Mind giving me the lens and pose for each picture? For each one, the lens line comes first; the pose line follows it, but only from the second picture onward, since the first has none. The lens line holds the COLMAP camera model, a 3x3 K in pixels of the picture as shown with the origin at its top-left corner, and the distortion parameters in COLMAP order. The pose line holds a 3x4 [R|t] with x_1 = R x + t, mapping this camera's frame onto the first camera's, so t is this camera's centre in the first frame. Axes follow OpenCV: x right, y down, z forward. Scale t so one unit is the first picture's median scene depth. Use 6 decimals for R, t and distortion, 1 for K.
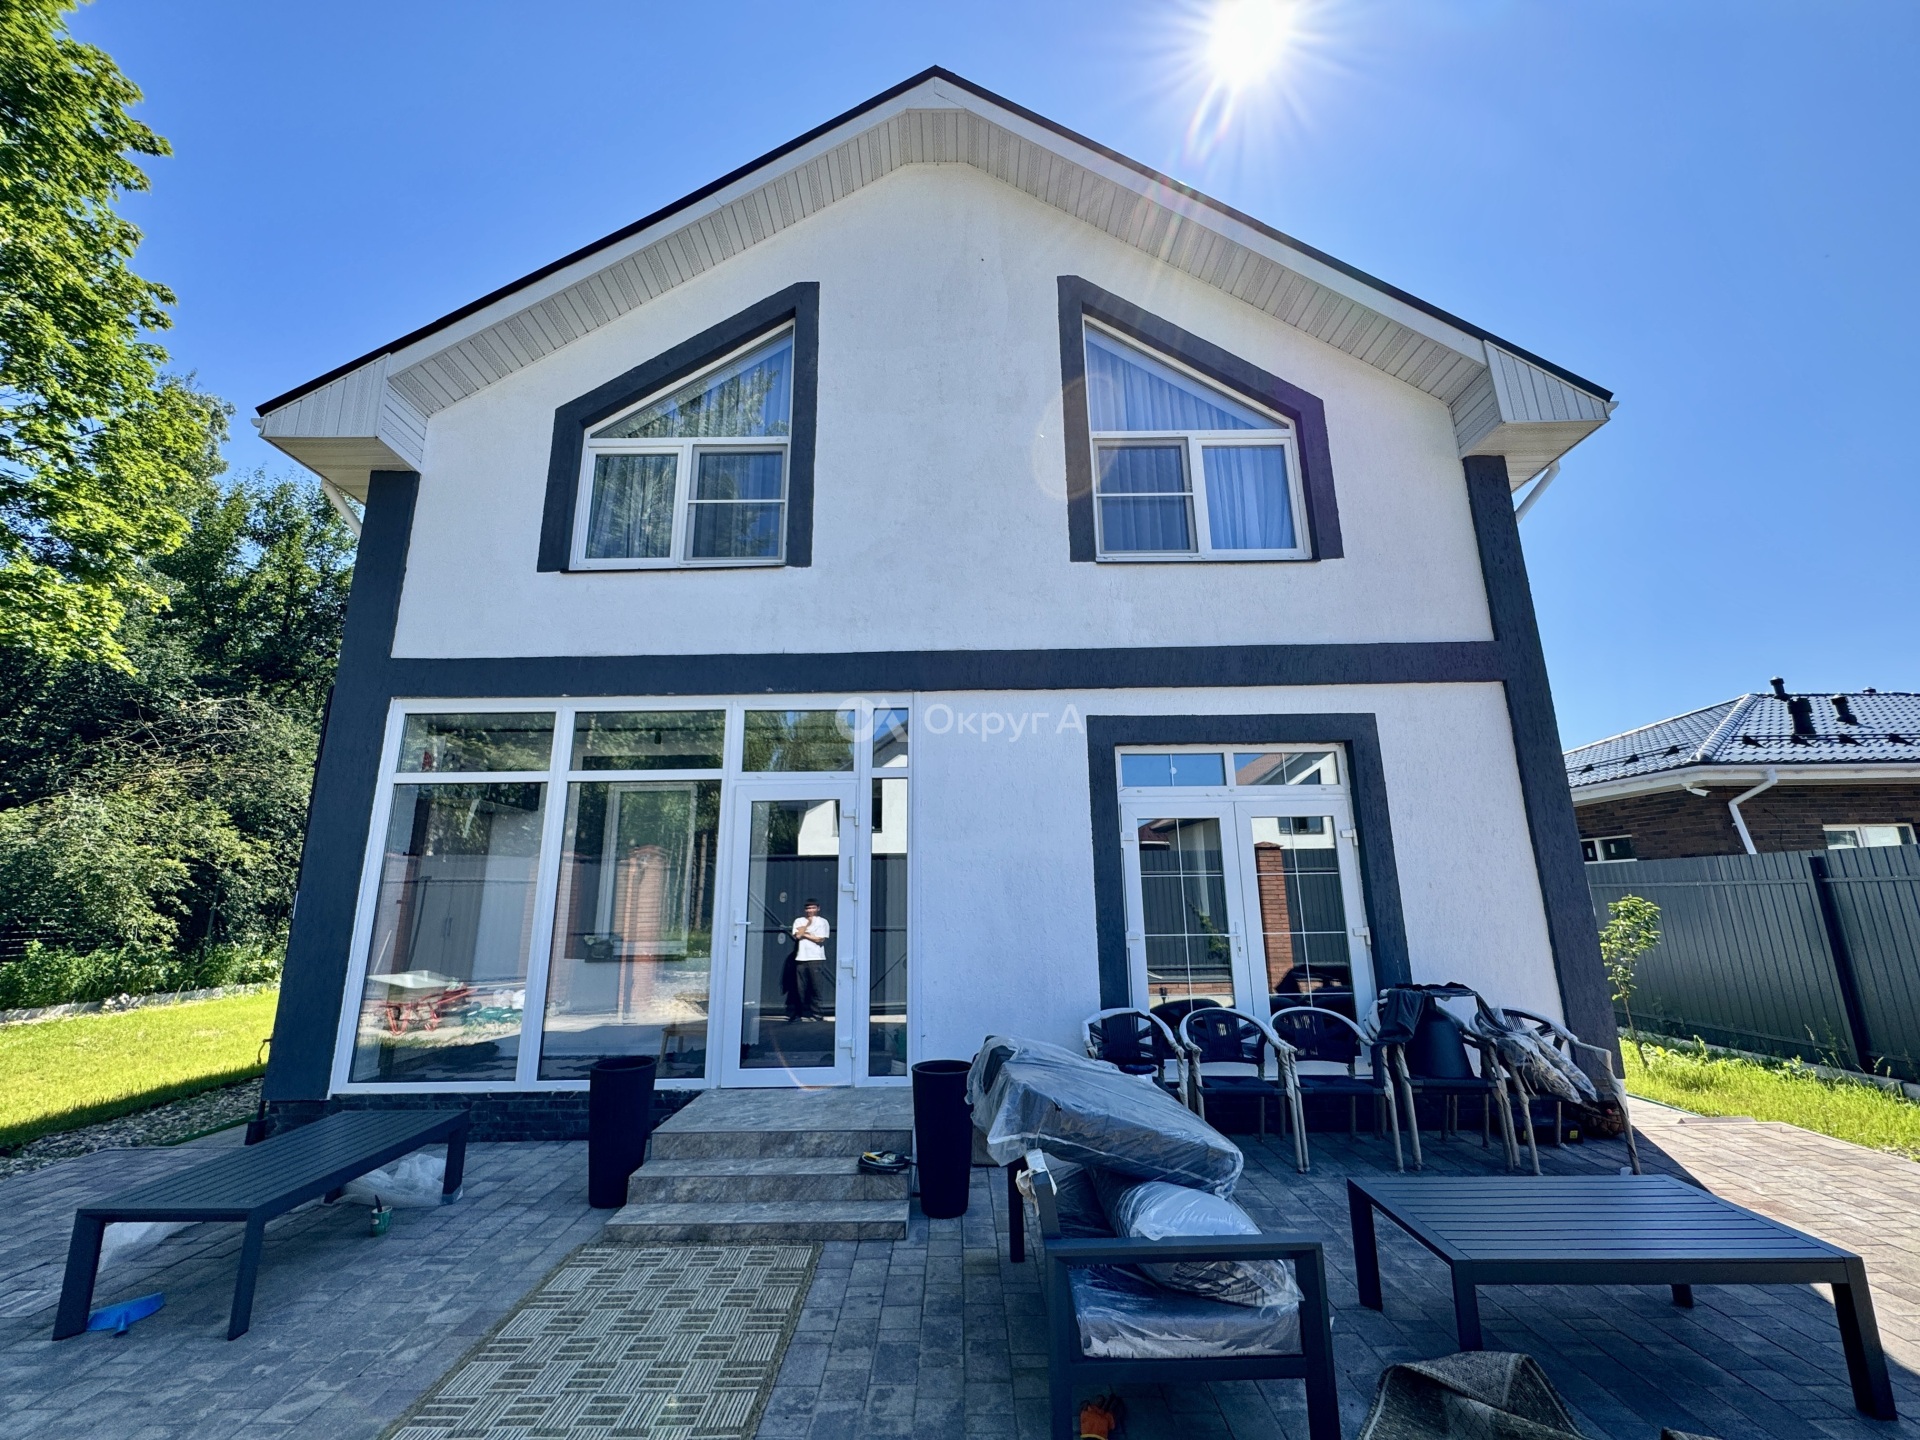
lens RADIAL K [[771.3, 0, 967.9], [0, 771.3, 727.5], [0, 0, 1]] dist [-0.001227, -0.000275]
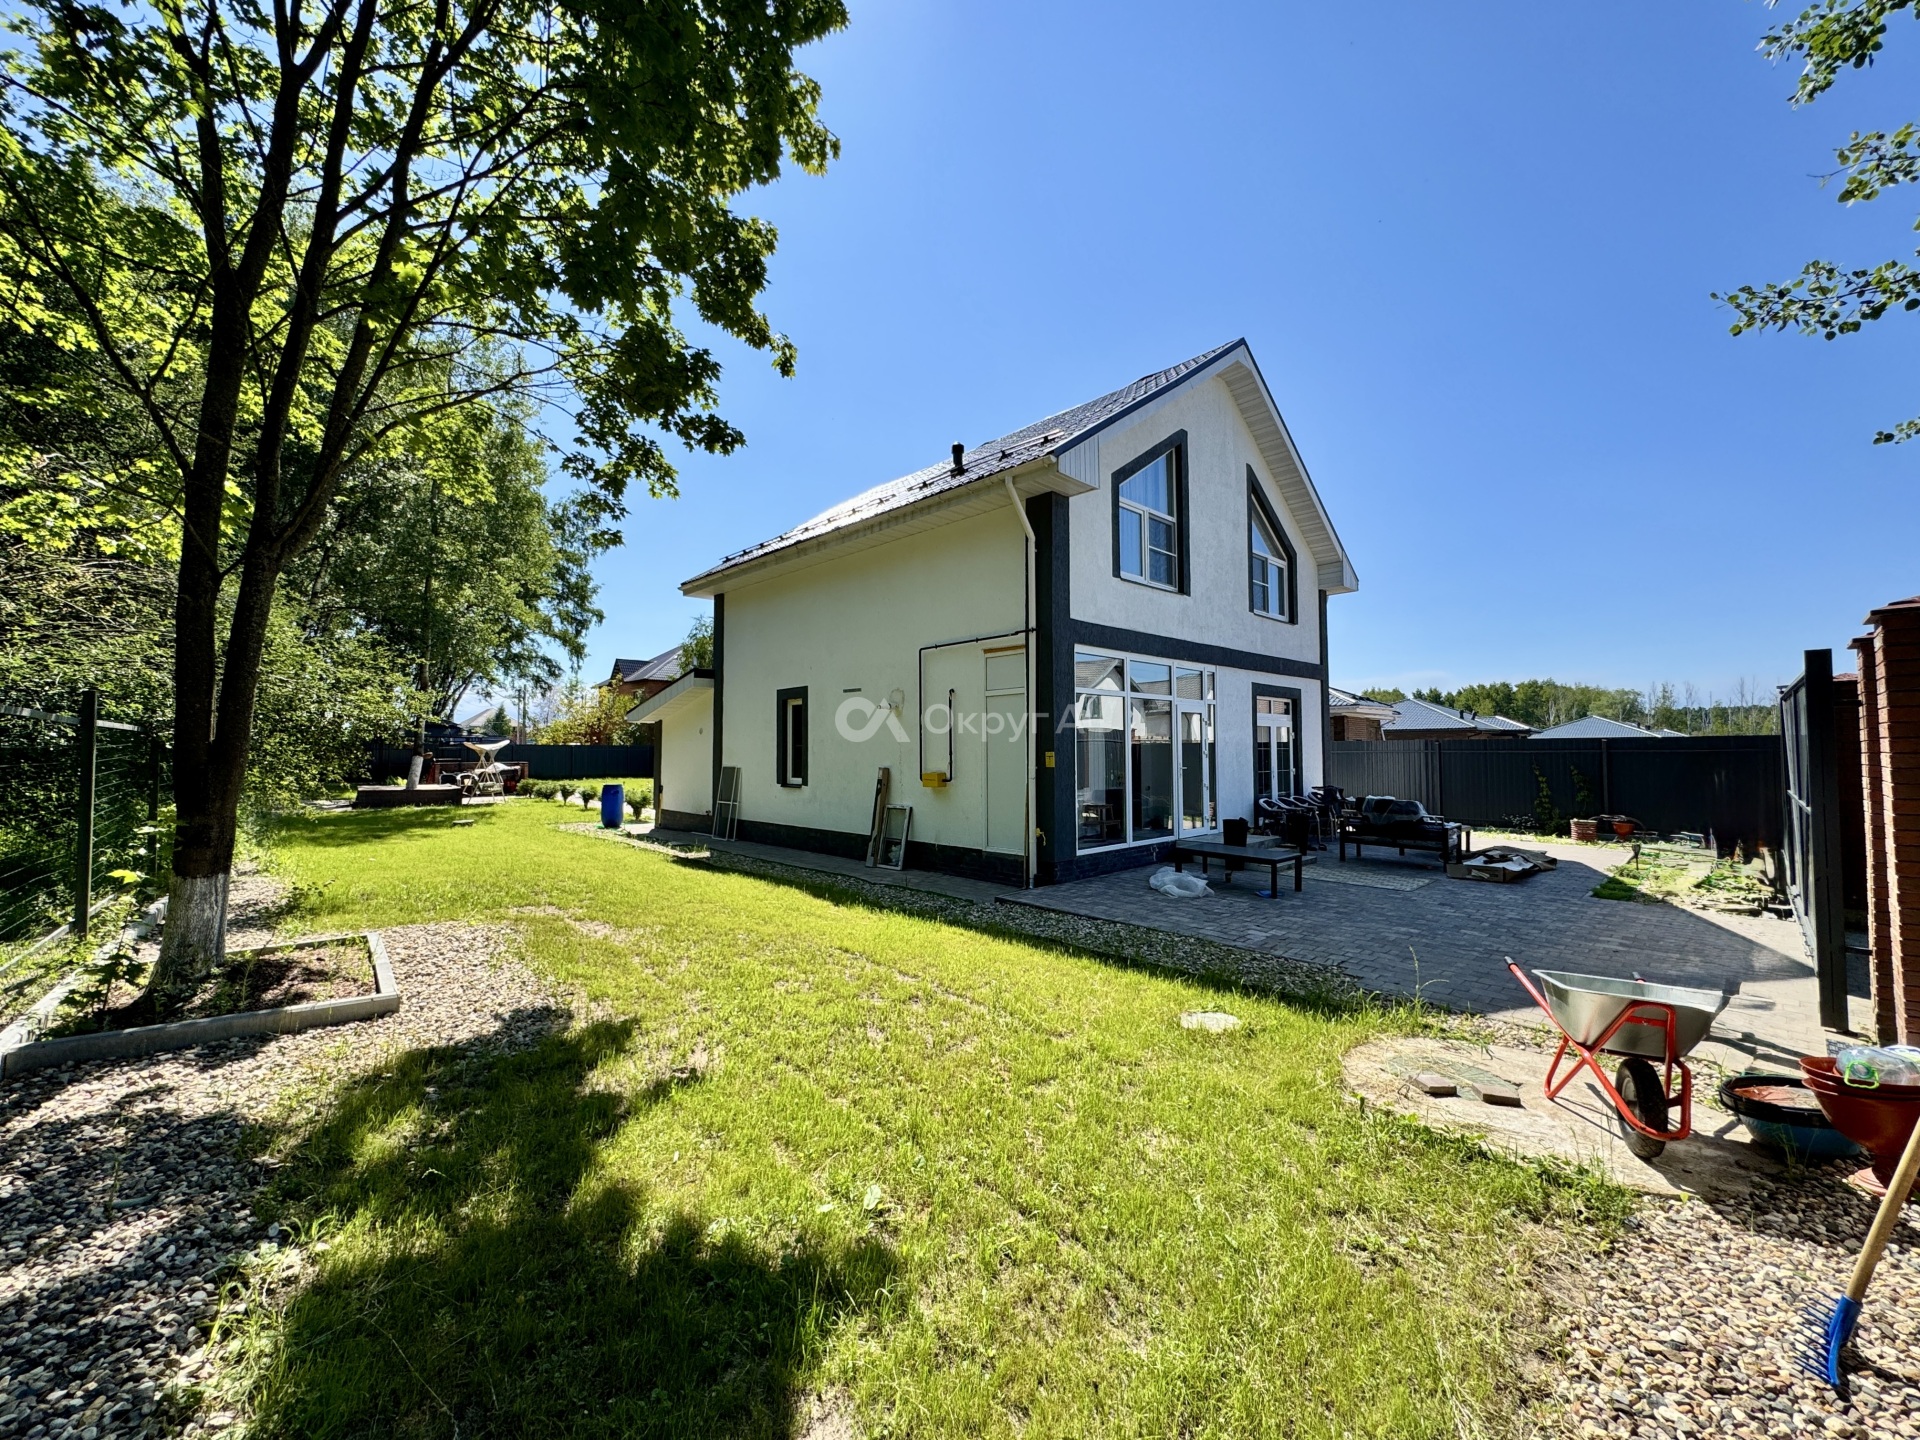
lens RADIAL K [[771.3, 0, 967.9], [0, 771.3, 727.5], [0, 0, 1]] dist [-0.001227, -0.000275]
pose [[0.711584, 0.025895, 0.702124, -1.984791], [-0.159299, 0.979243, 0.125329, -0.031392], [-0.684304, -0.201030, 0.700938, -0.083756]]
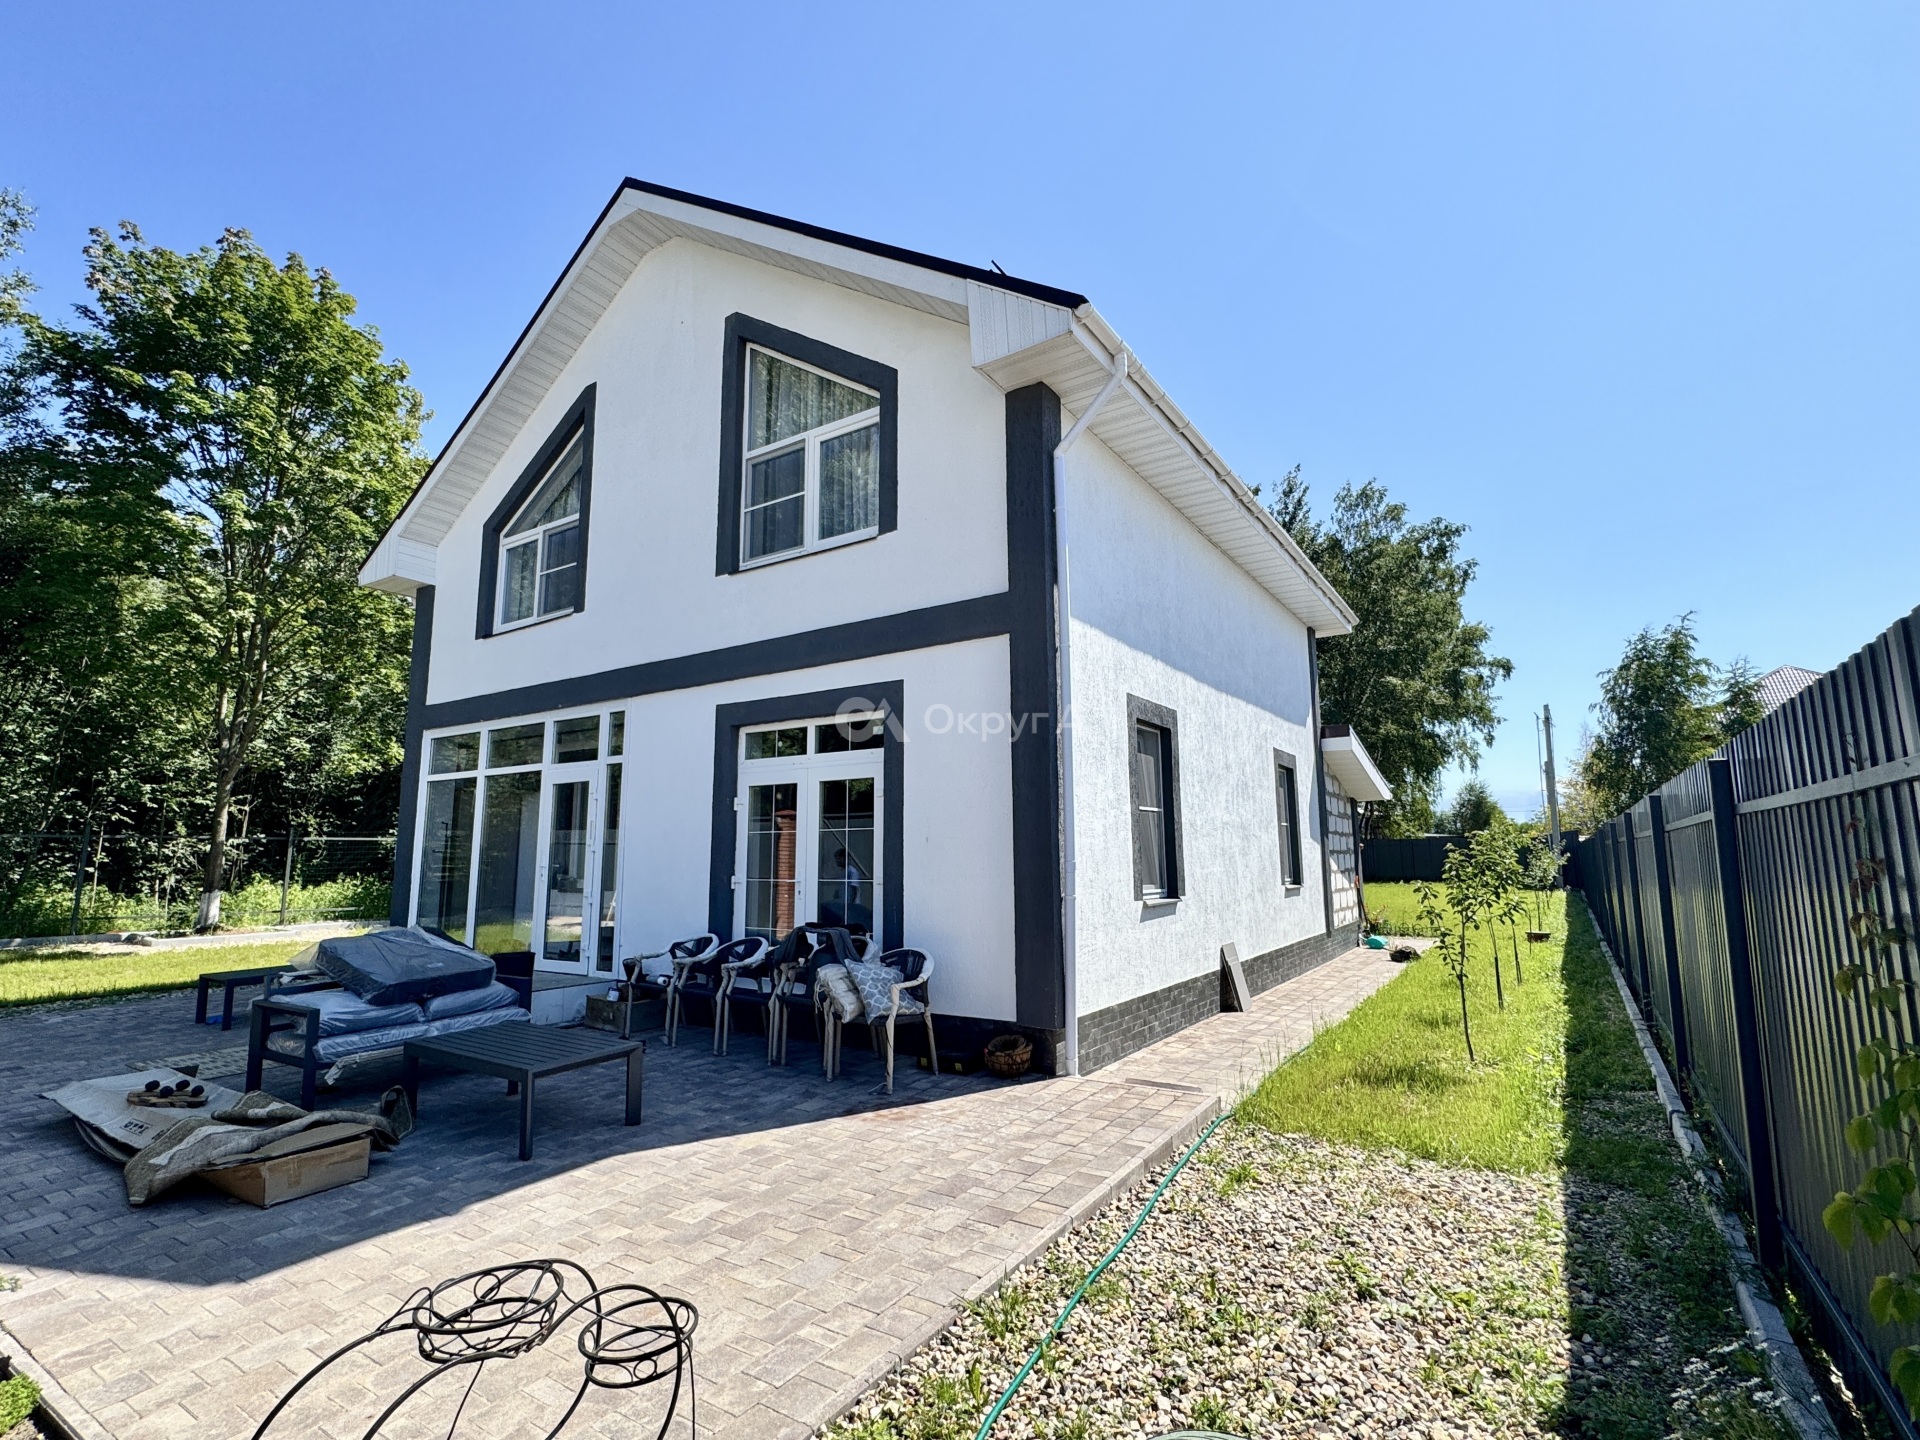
lens RADIAL K [[904.5, 0, 960.0], [0, 904.5, 720.0], [0, 0, 1]] dist [-0.004108, -0.000557]
pose [[0.834072, -0.074851, -0.546553, 1.199031], [0.124800, 0.990669, 0.054779, -0.021072], [0.537353, -0.113899, 0.835631, -0.008722]]
